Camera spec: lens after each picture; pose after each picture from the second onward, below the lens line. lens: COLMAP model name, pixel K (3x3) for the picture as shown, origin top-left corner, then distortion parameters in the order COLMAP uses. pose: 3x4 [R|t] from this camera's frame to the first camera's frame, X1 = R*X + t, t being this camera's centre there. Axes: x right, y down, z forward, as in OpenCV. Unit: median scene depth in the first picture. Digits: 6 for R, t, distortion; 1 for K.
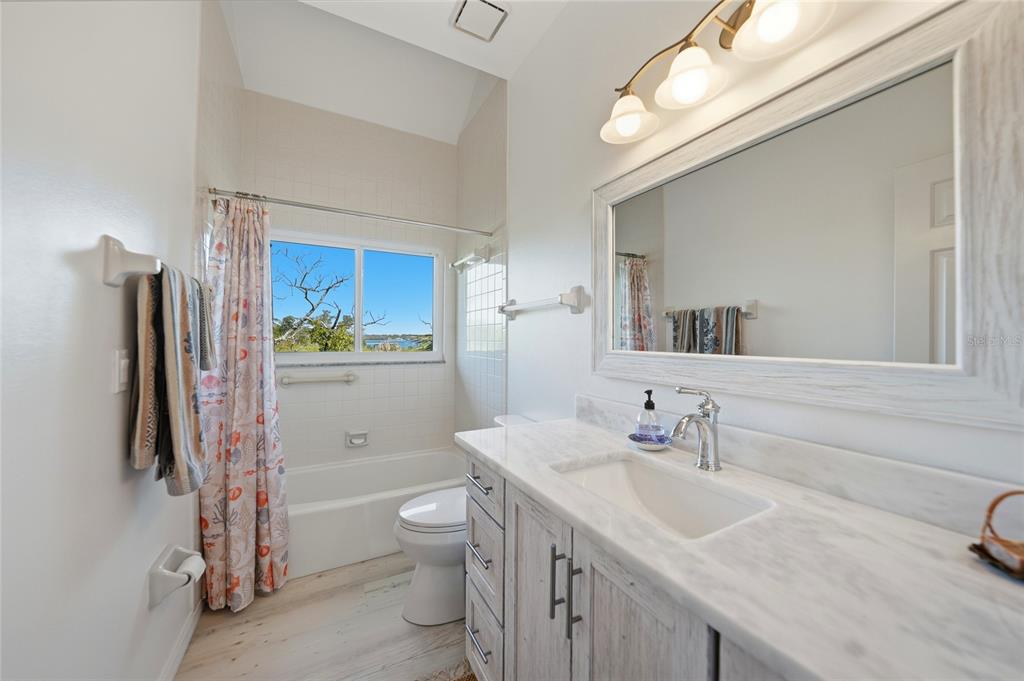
lens RADIAL K [[356.1, 0, 512.7], [0, 356.1, 339.9], [0, 0, 1]] dist [-0.017512, 0.002523]
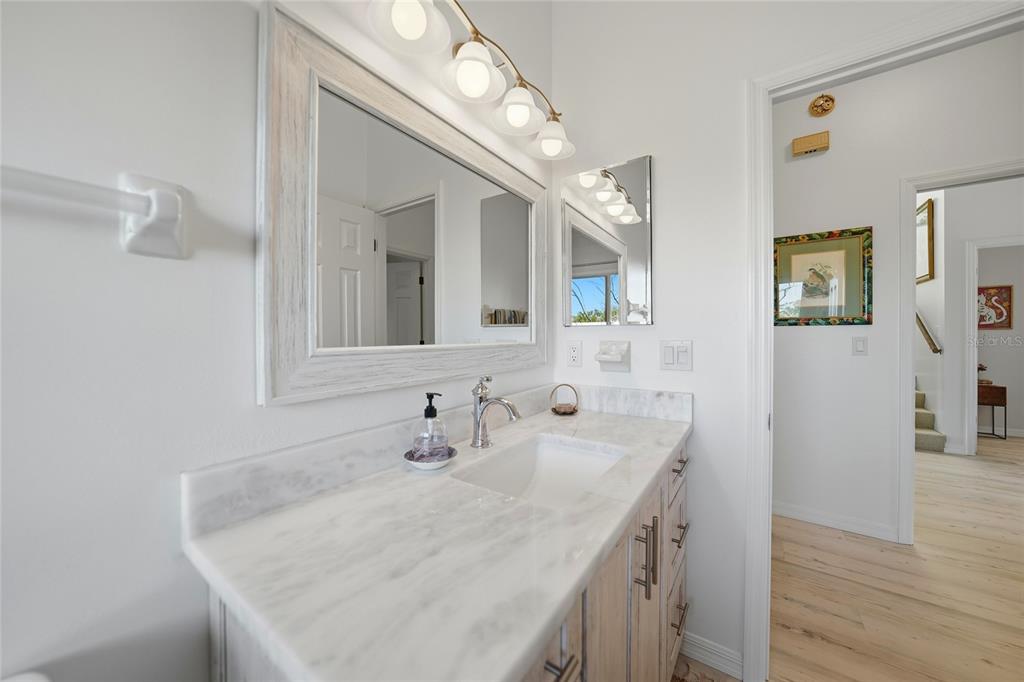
lens RADIAL K [[356.1, 0, 516.5], [0, 356.1, 335.7], [0, 0, 1]] dist [-0.017512, 0.002523]
pose [[-0.439265, -0.006467, 0.898334, -0.339519], [0.006020, 0.999930, 0.010142, 0.004787], [-0.898338, 0.009863, -0.439195, 0.965437]]
